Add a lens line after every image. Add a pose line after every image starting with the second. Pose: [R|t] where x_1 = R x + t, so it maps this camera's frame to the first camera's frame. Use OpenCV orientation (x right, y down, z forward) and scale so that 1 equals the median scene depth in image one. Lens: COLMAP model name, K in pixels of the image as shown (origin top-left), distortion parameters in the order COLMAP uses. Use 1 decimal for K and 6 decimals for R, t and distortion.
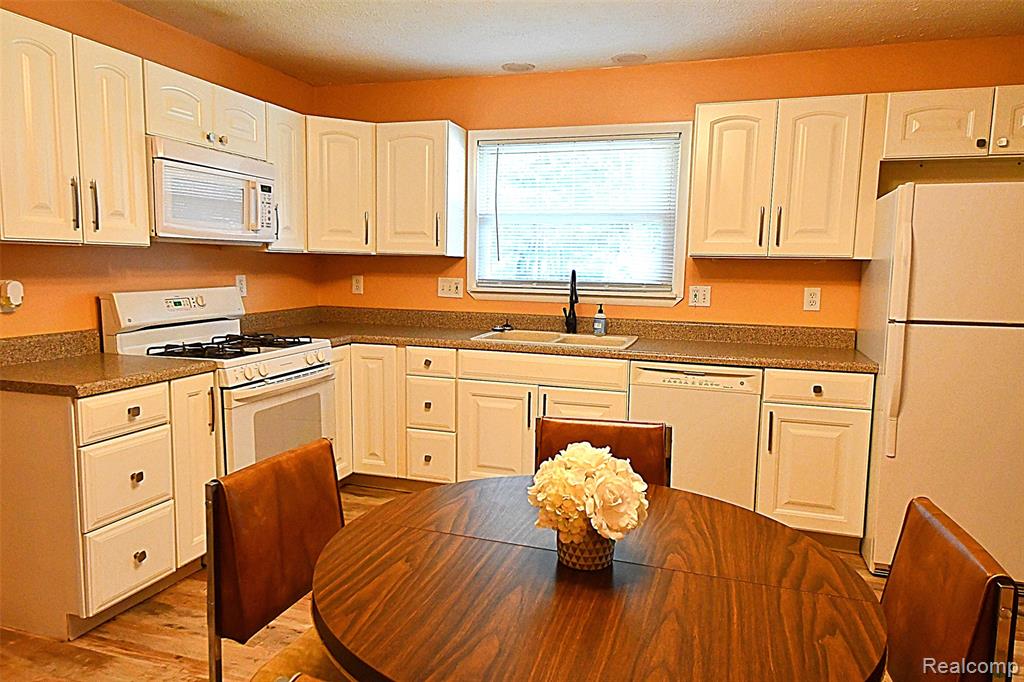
lens RADIAL K [[672.9, 0, 509.5], [0, 672.9, 341.9], [0, 0, 1]] dist [0.031727, -0.001494]
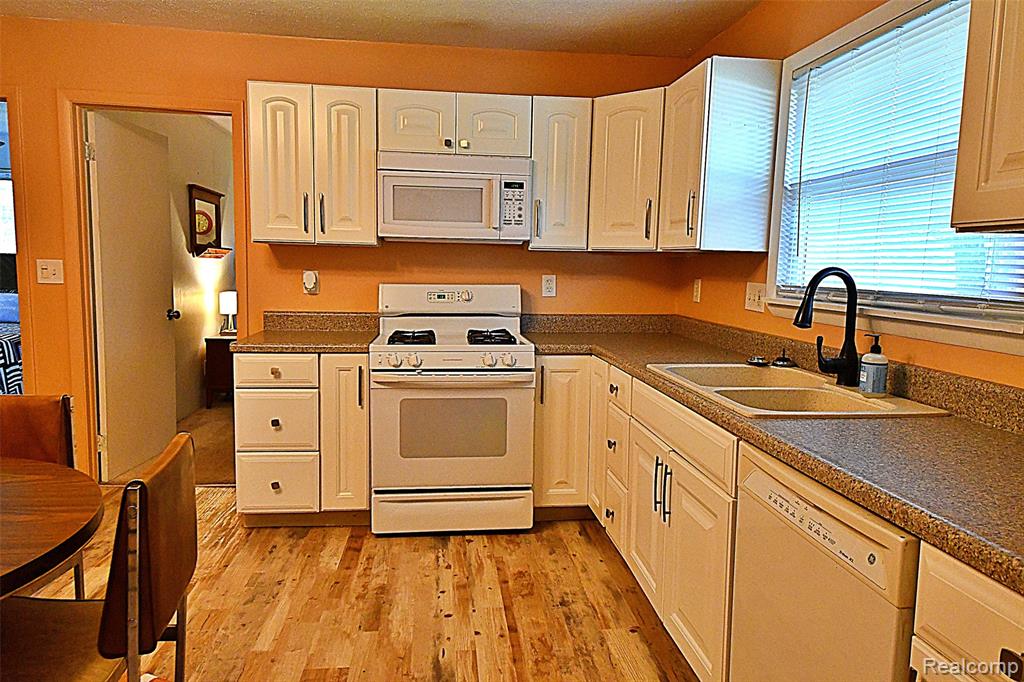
lens RADIAL K [[672.9, 0, 516.1], [0, 672.9, 343.8], [0, 0, 1]] dist [0.031727, -0.001494]
pose [[0.418622, 0.098900, -0.902760, 0.547875], [-0.120813, 0.991282, 0.052575, -0.049515], [0.900089, 0.087057, 0.426921, 0.601574]]
